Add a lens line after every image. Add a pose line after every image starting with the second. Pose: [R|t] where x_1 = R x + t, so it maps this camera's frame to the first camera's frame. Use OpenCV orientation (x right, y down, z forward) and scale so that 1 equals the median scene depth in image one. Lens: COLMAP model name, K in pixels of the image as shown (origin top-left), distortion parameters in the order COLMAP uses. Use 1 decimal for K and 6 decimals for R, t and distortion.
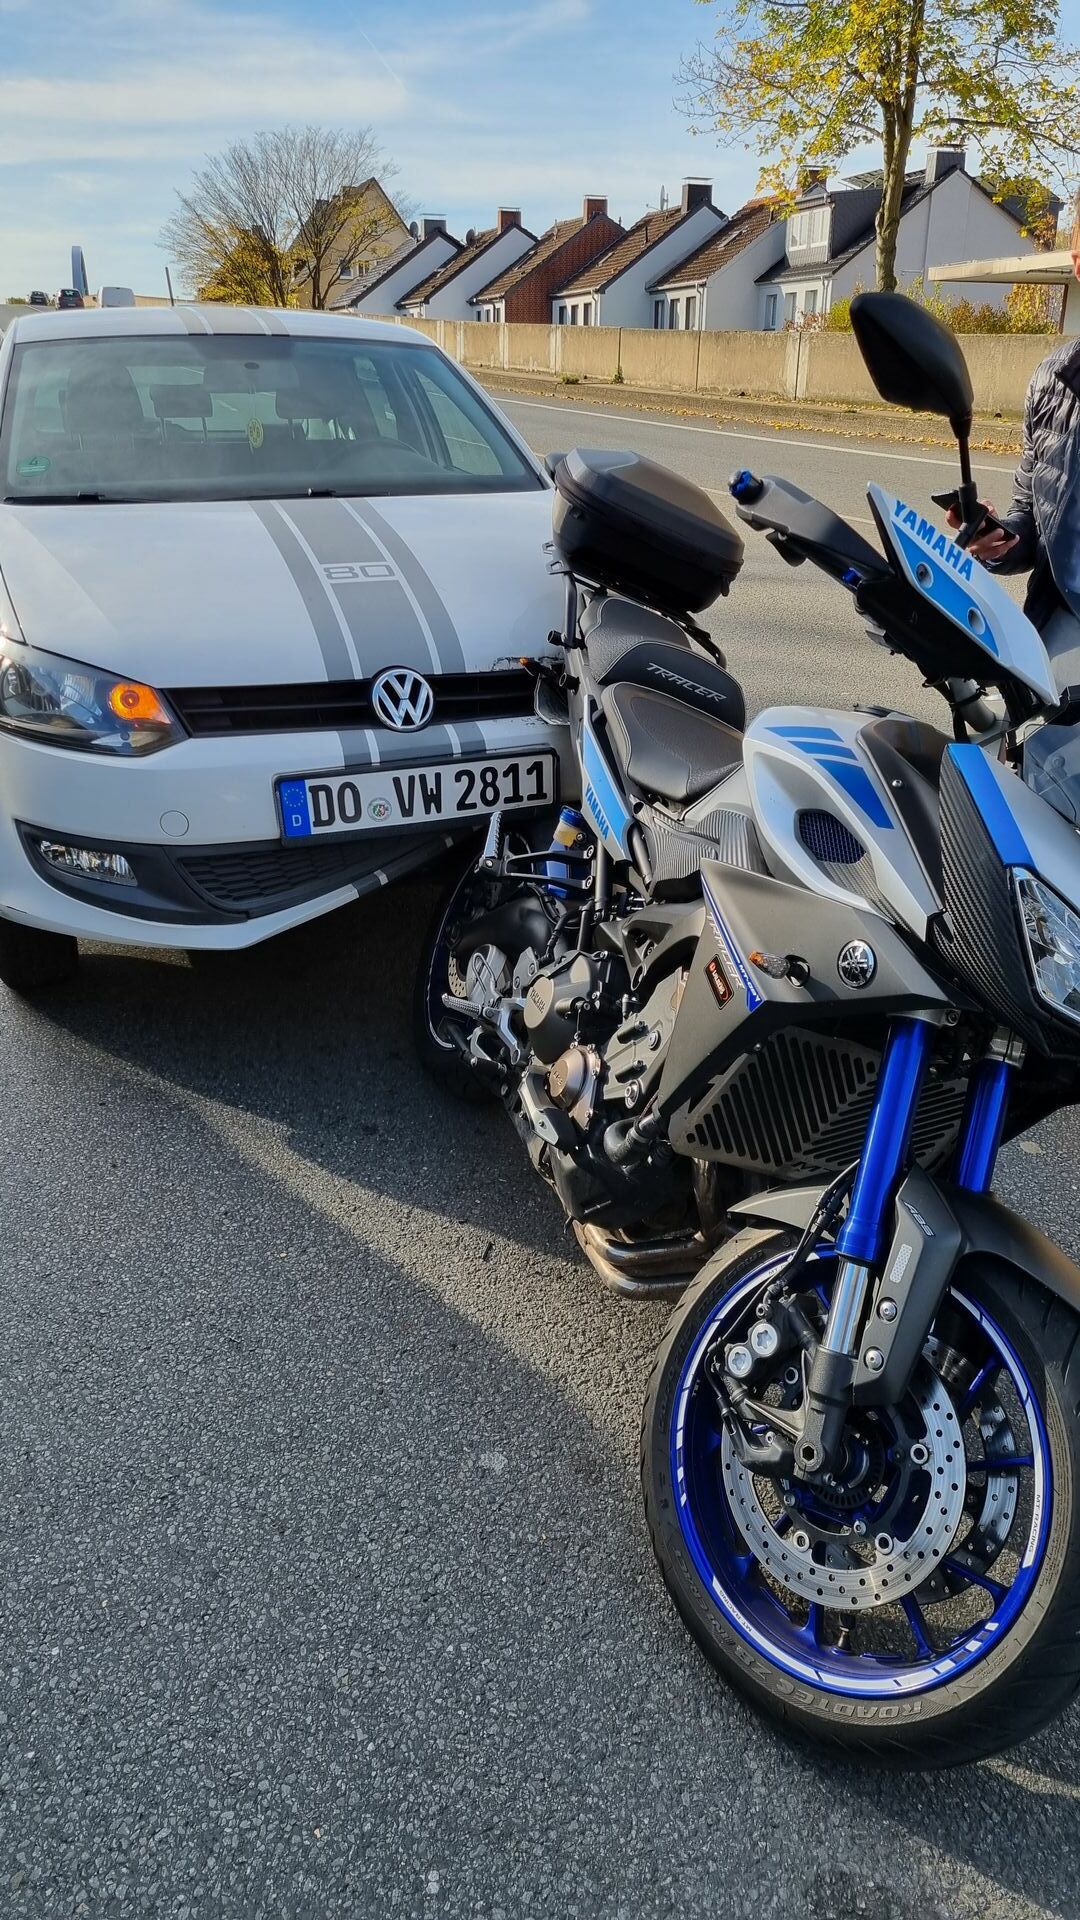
lens RADIAL K [[1484.5, 0, 540.0], [0, 1484.5, 960.0], [0, 0, 1]] dist [0.069905, 0.000462]
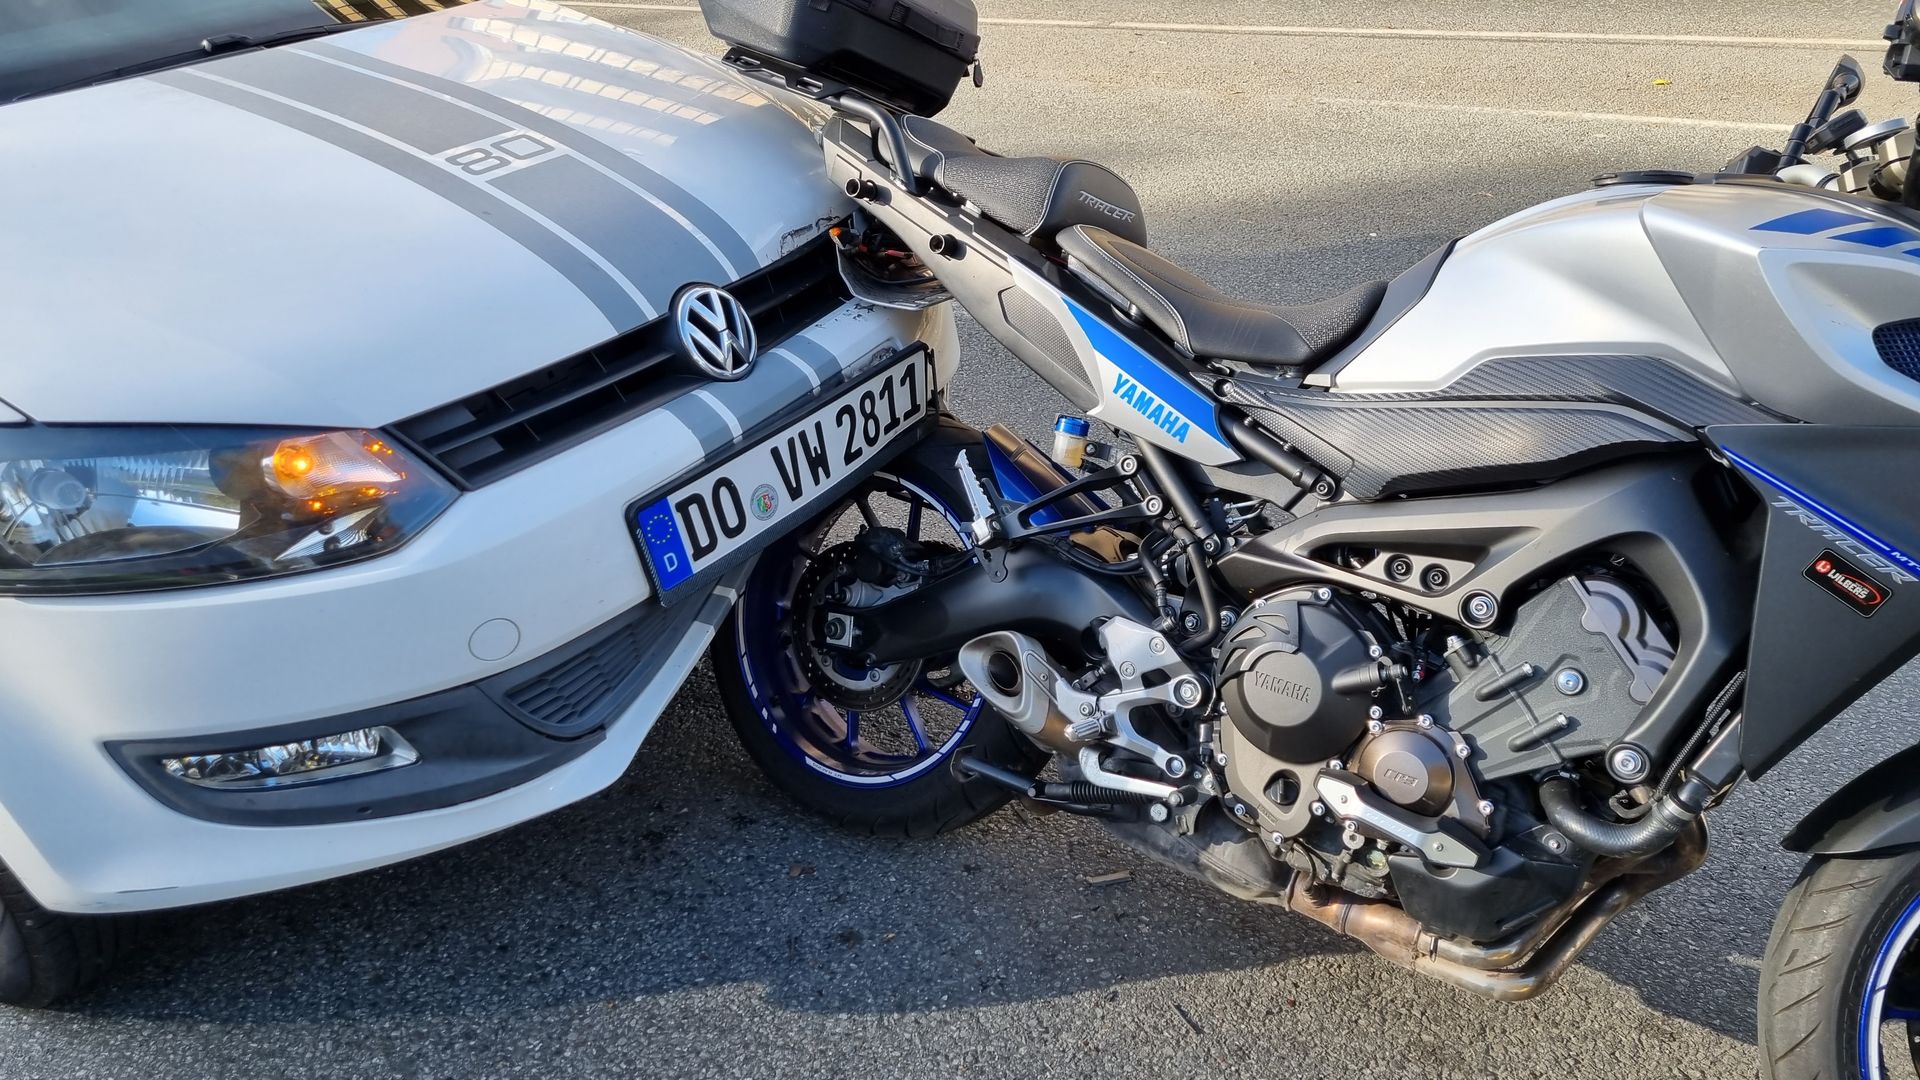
lens RADIAL K [[1484.5, 0, 960.0], [0, 1484.5, 540.0], [0, 0, 1]] dist [0.069905, 0.000462]
pose [[0.768564, -0.342699, 0.540247, -0.399795], [0.296167, 0.939086, 0.174365, -0.172986], [-0.567093, 0.025993, 0.823244, 0.402962]]
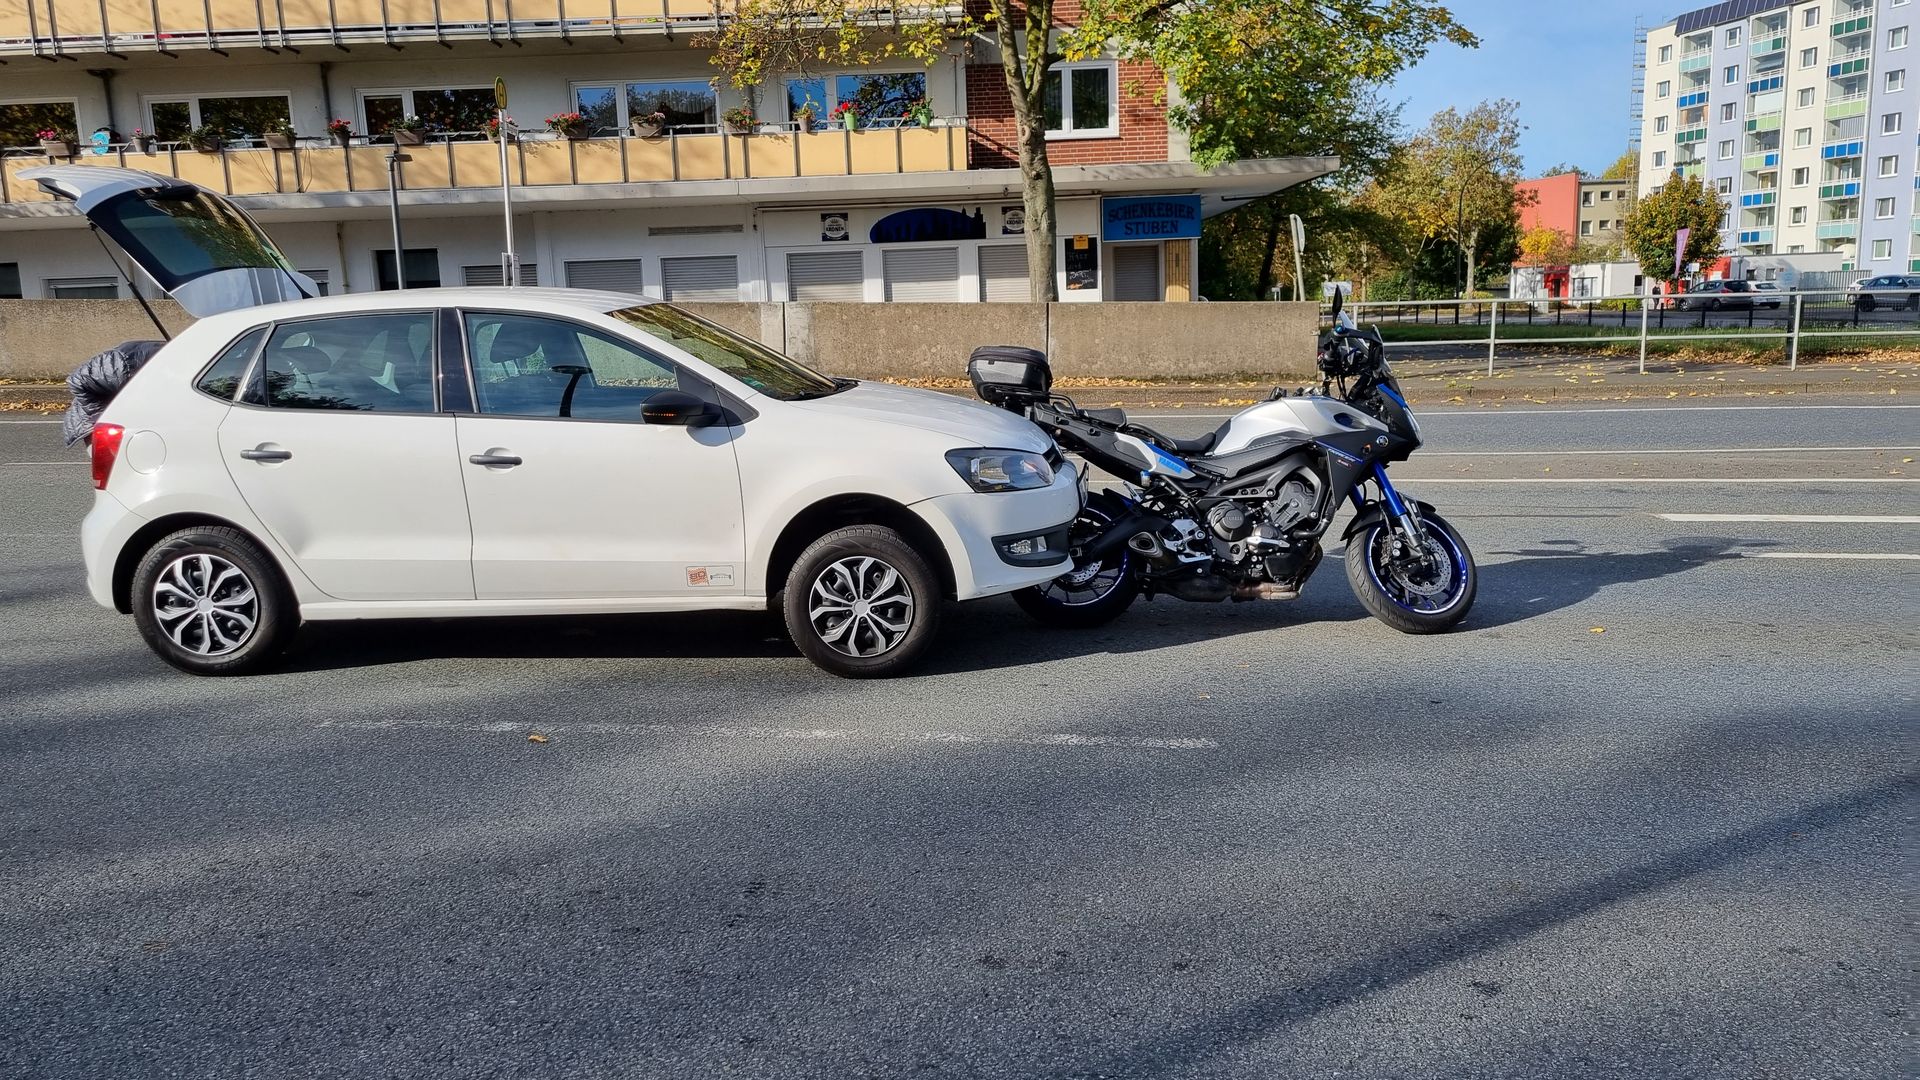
lens RADIAL K [[1484.5, 0, 960.0], [0, 1484.5, 540.0], [0, 0, 1]] dist [0.069905, 0.000462]
pose [[0.360790, -0.163512, 0.918202, -2.265147], [0.394858, 0.918703, 0.008449, -0.130809], [-0.844936, 0.359511, 0.396023, 0.280131]]
